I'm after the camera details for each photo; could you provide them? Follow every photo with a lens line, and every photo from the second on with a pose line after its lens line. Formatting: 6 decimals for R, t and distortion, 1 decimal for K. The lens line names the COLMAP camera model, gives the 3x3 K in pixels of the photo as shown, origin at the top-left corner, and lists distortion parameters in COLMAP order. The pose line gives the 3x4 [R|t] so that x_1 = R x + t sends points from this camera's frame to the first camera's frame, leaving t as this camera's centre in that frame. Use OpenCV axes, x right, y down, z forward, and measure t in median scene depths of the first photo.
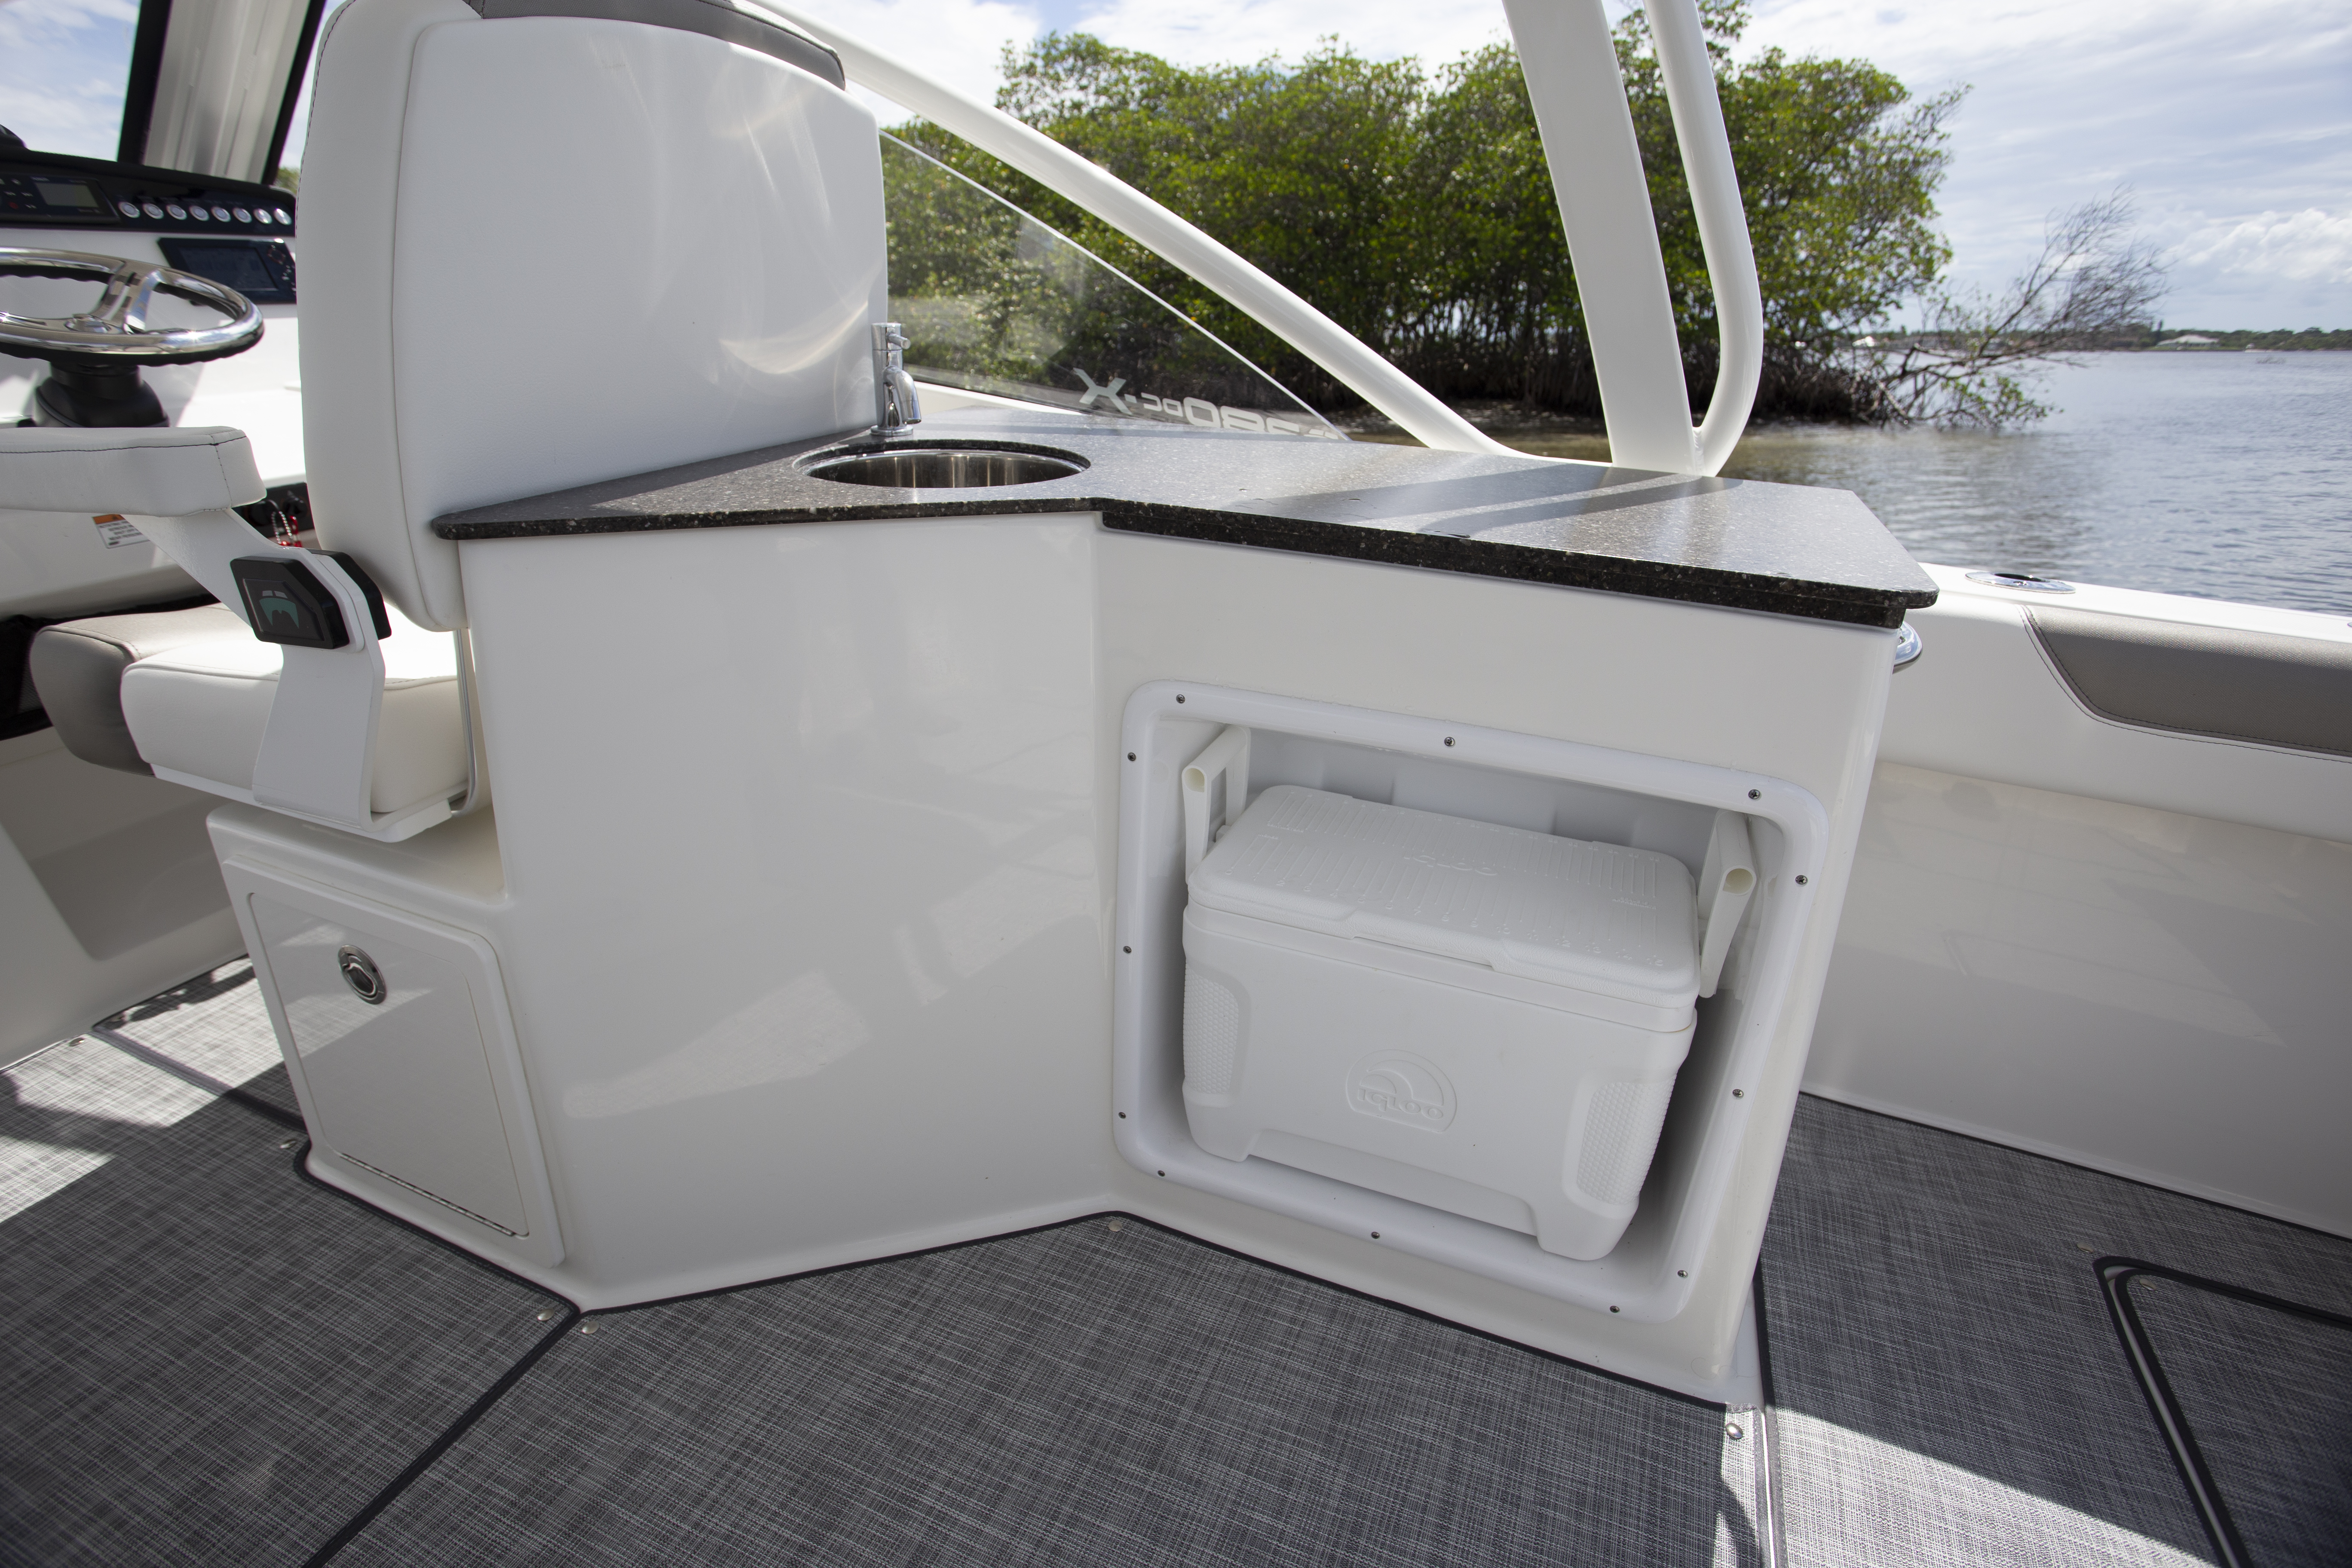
lens RADIAL K [[1095.5, 0, 1176.0], [0, 1095.5, 784.0], [0, 0, 1]] dist [-0.023652, 0.000445]
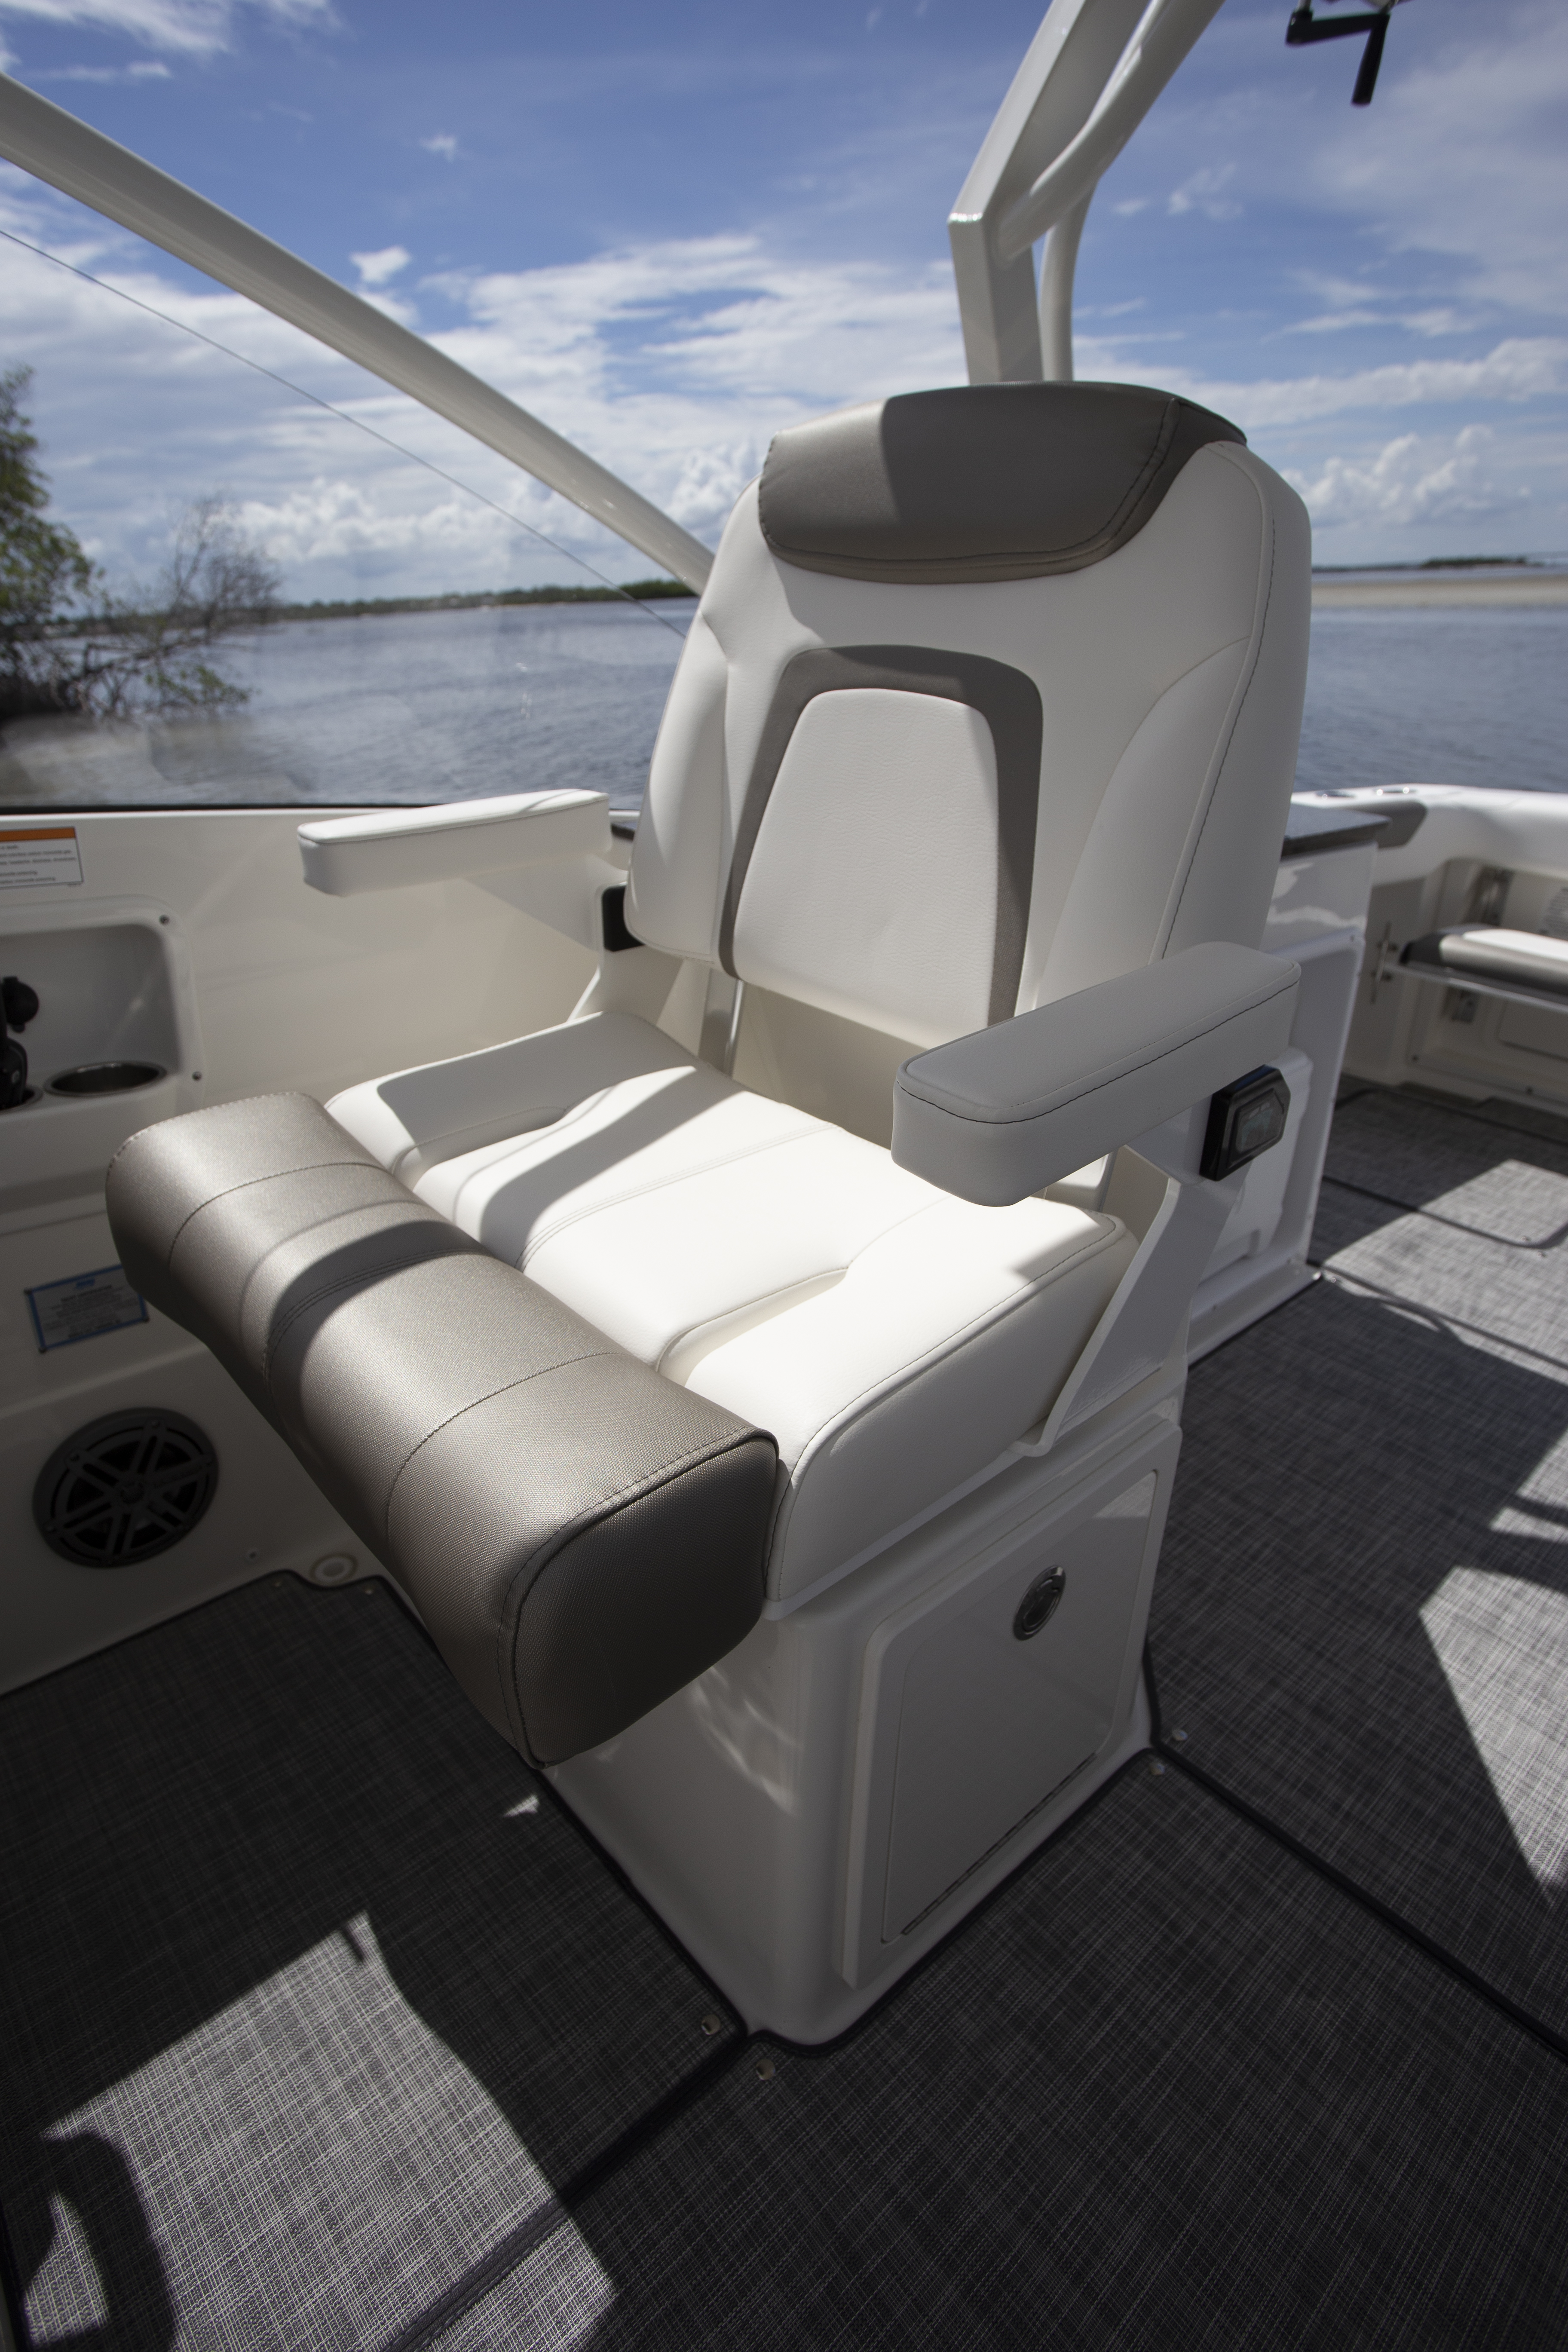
lens RADIAL K [[1308.3, 0, 784.0], [0, 1308.3, 1176.0], [0, 0, 1]] dist [-0.030267, 0.000281]
pose [[0.408285, -0.372415, 0.833433, -1.441578], [0.359095, 0.904912, 0.228441, -0.339803], [-0.839258, 0.206012, 0.503194, 0.593565]]
